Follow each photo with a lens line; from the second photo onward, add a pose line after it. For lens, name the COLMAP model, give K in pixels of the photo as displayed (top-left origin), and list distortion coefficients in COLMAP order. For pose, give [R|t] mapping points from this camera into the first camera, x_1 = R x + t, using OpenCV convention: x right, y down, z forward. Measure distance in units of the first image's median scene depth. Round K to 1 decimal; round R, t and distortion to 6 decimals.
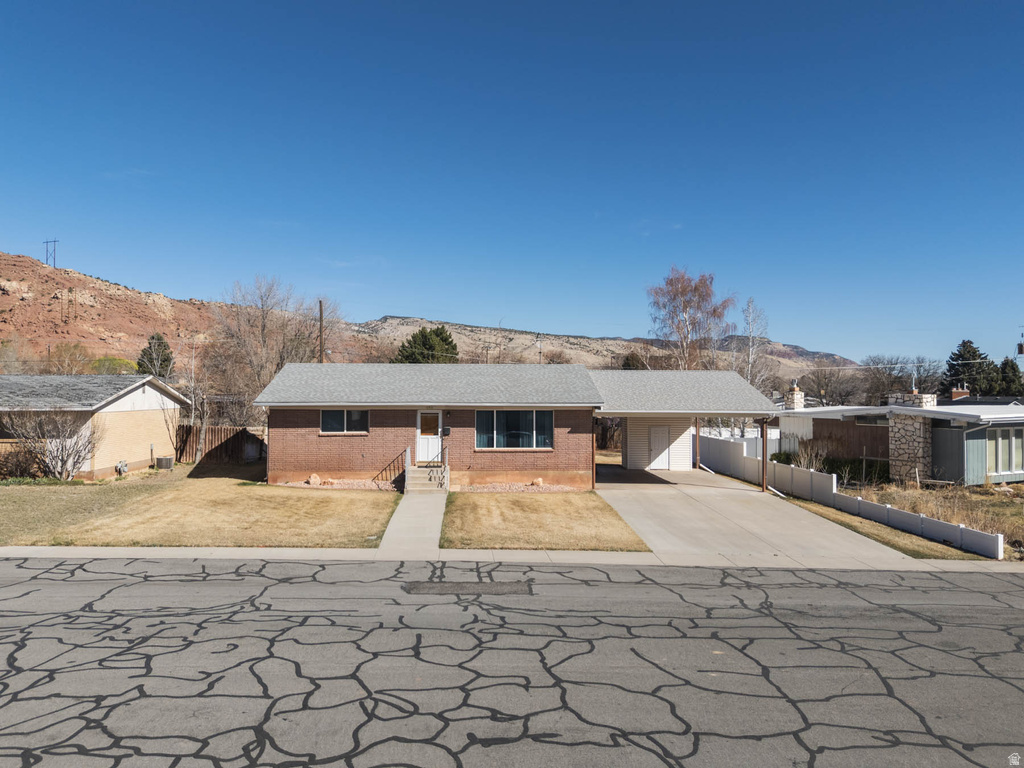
lens RADIAL K [[750.1, 0, 510.1], [0, 750.1, 380.8], [0, 0, 1]] dist [0.079914, -0.072325]
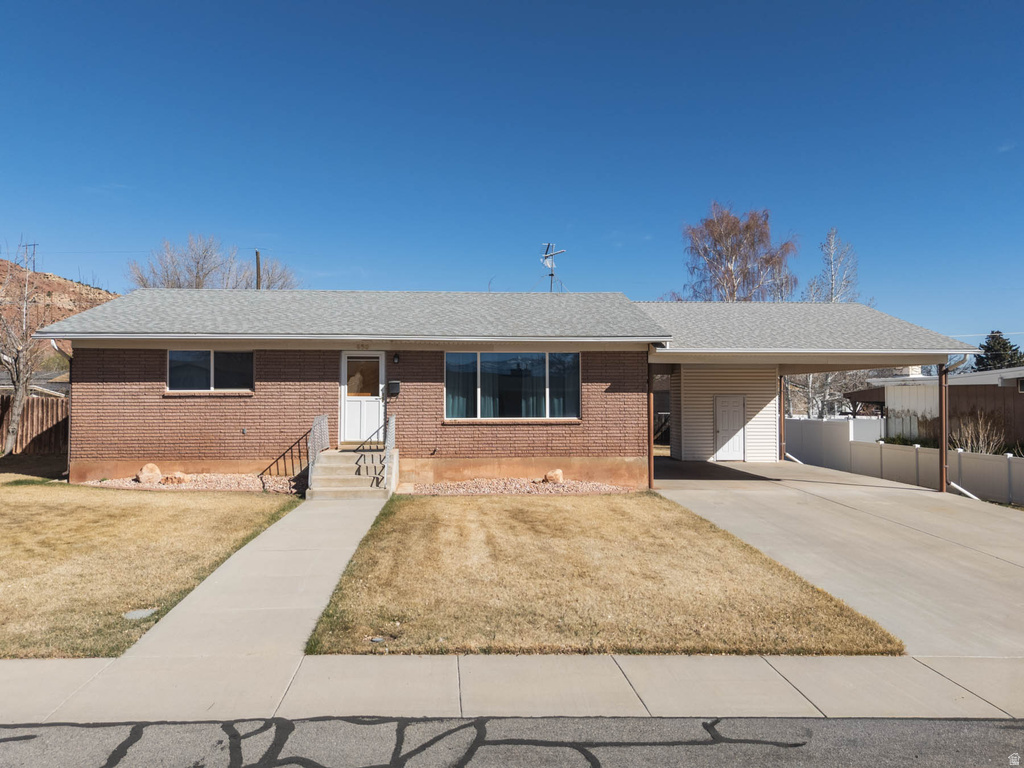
lens RADIAL K [[750.1, 0, 509.6], [0, 750.1, 387.8], [0, 0, 1]] dist [0.079914, -0.072325]
pose [[0.999936, -0.004884, 0.010170, -0.002491], [0.004885, 0.999988, -0.000029, 0.067235], [-0.010169, 0.000078, 0.999948, 0.431264]]
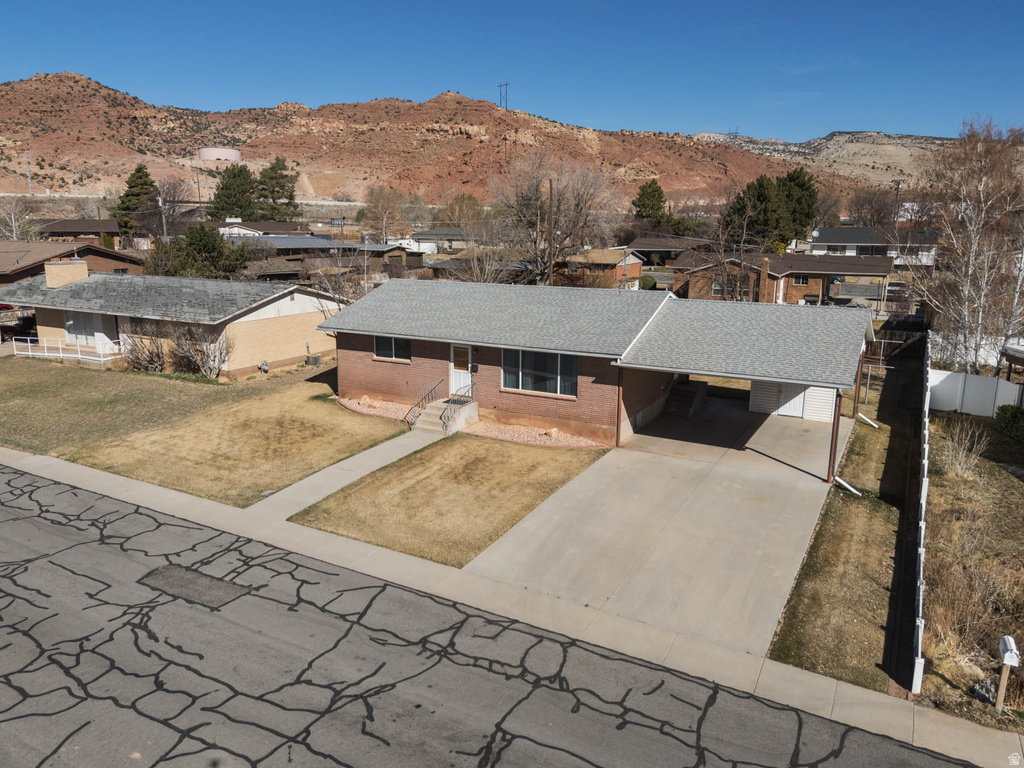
lens RADIAL K [[750.1, 0, 511.0], [0, 750.1, 381.5], [0, 0, 1]] dist [0.079914, -0.072325]
pose [[0.852140, 0.111958, -0.511198, 0.456231], [0.004775, 0.975143, 0.221526, -0.130988], [0.523293, -0.191212, 0.830423, 0.213438]]
